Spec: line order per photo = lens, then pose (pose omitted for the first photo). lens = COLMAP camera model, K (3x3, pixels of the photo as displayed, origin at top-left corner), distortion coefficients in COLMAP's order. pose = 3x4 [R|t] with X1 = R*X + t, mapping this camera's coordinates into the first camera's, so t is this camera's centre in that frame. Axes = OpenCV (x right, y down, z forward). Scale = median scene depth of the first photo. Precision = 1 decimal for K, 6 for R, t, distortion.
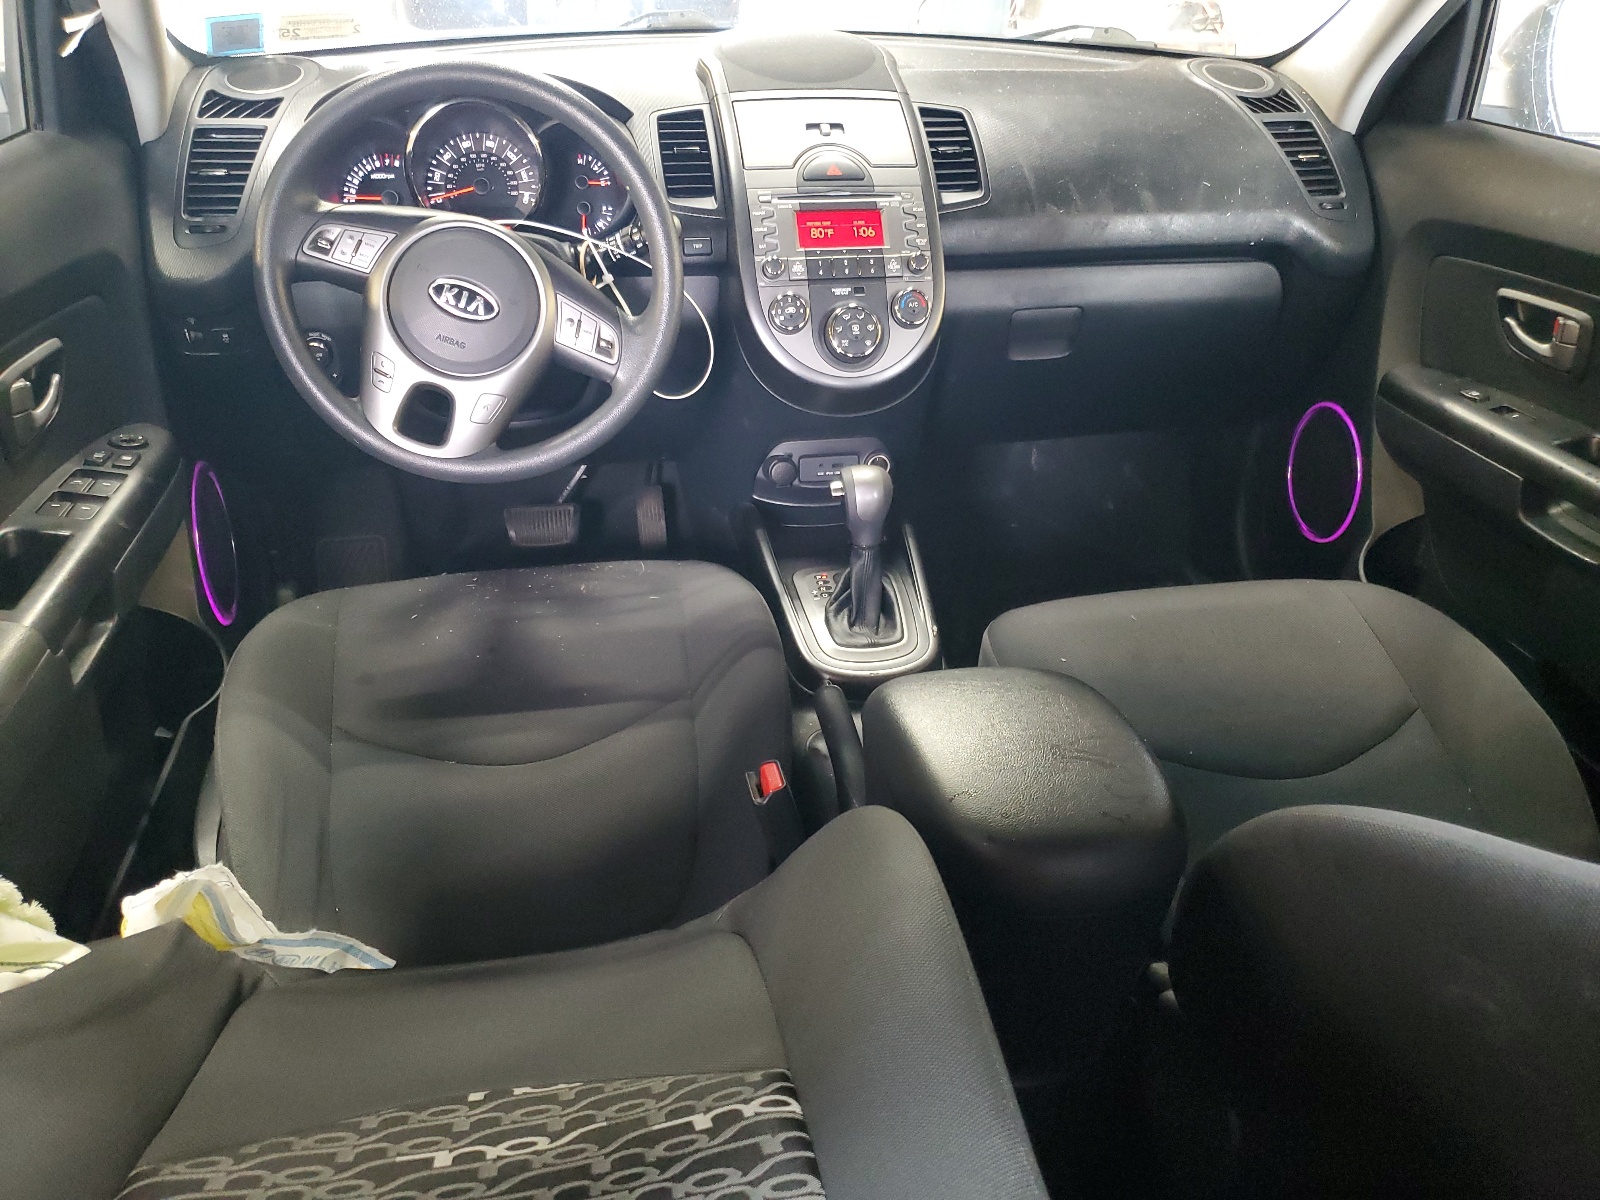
lens RADIAL K [[1220.6, 0, 808.7], [0, 1220.6, 591.0], [0, 0, 1]] dist [-0.027477, 0.007016]
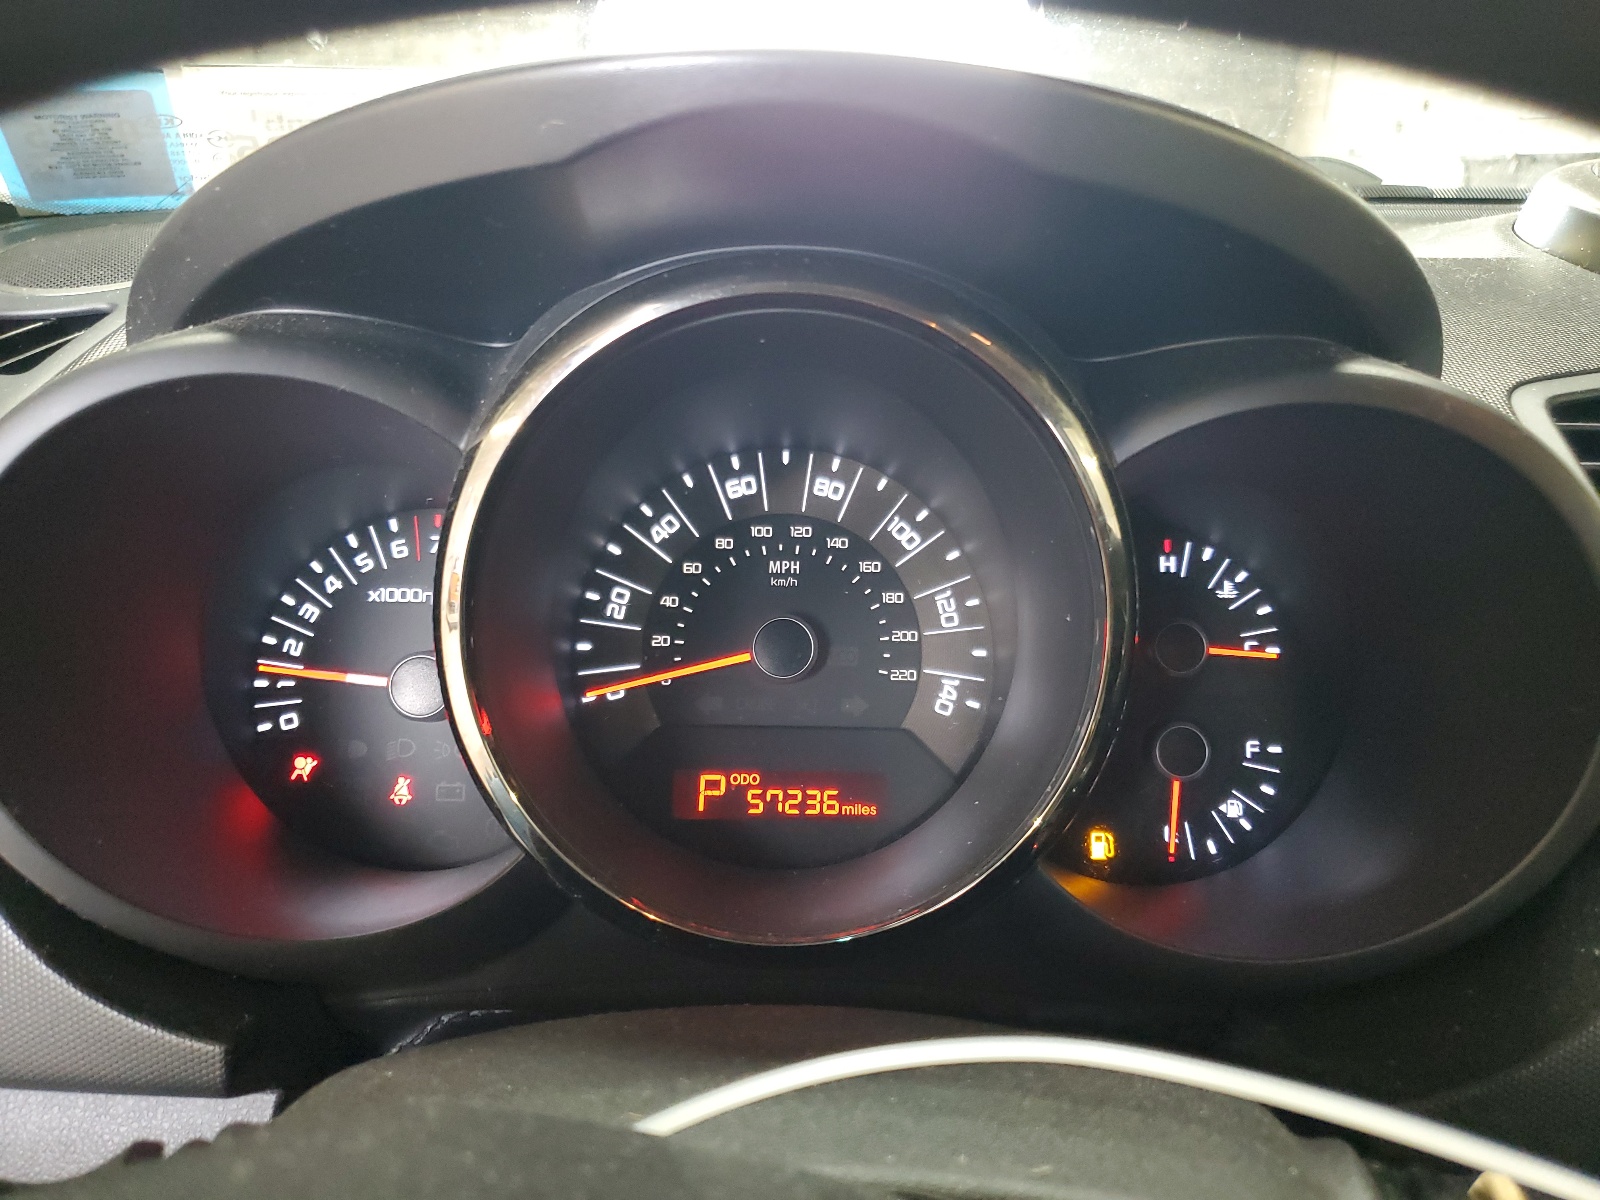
lens RADIAL K [[1220.6, 0, 797.7], [0, 1220.6, 603.2], [0, 0, 1]] dist [-0.027477, 0.007016]
pose [[0.978362, 0.043357, -0.202307, -0.215186], [-0.094006, 0.964195, -0.247974, -0.279319], [0.184312, 0.261627, 0.947407, 0.757657]]
